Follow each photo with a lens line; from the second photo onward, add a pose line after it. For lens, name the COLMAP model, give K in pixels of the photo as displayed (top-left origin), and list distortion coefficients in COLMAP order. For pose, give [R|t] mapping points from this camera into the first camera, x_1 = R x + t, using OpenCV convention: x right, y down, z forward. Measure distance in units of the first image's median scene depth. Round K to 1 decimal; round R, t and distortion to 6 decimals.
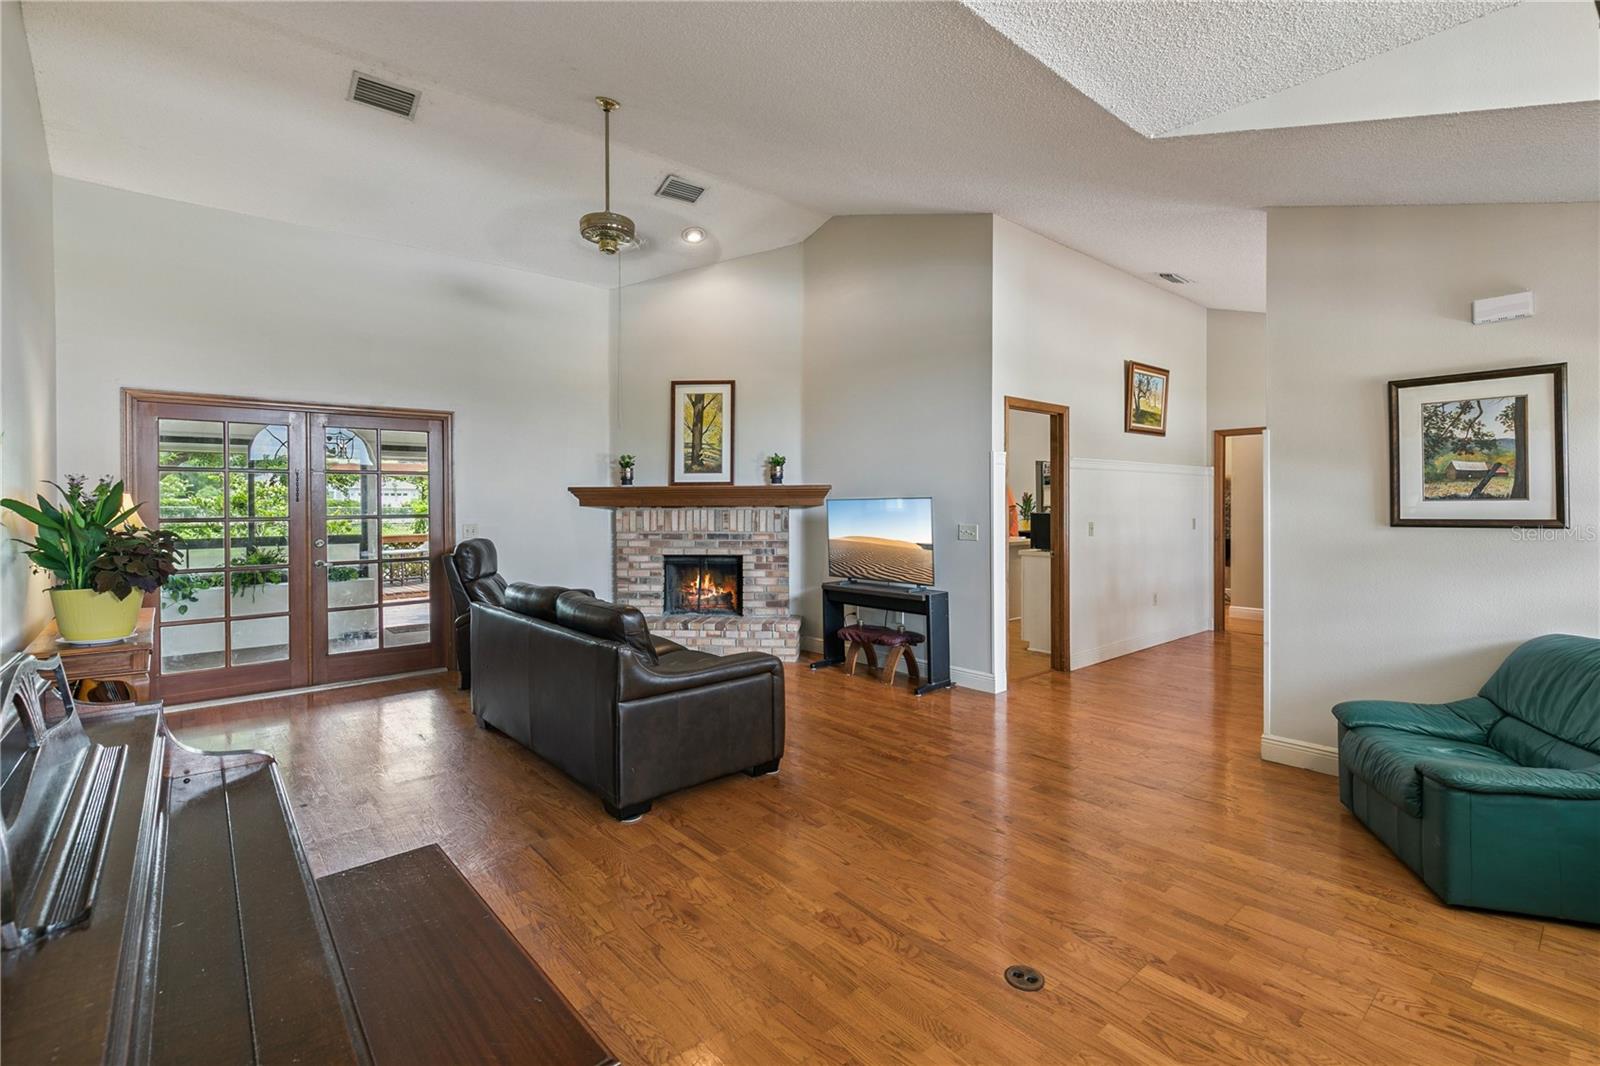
lens RADIAL K [[720.3, 0, 807.4], [0, 720.3, 504.6], [0, 0, 1]] dist [0.006891, -0.001590]
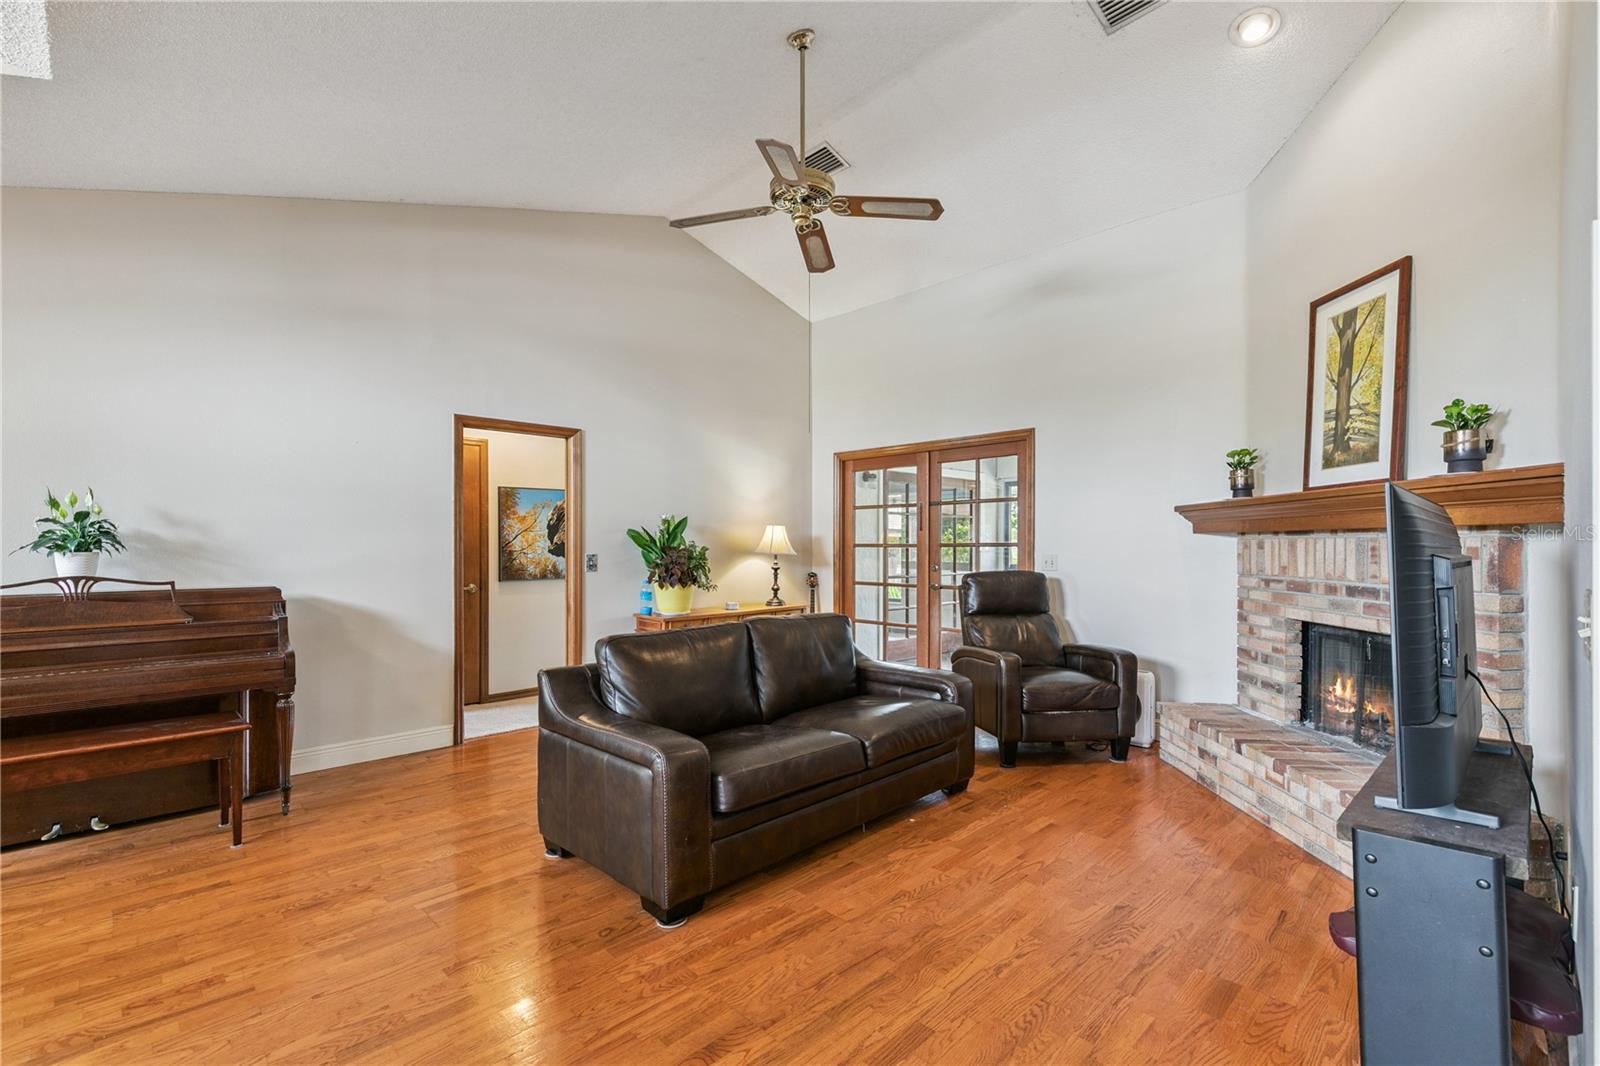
lens RADIAL K [[720.3, 0, 807.0], [0, 720.3, 542.6], [0, 0, 1]] dist [0.006891, -0.001590]
pose [[0.064617, 0.002199, -0.997908, 0.341647], [-0.001392, 0.999997, 0.002113, 0.010239], [0.997909, 0.001252, 0.064619, 0.596278]]
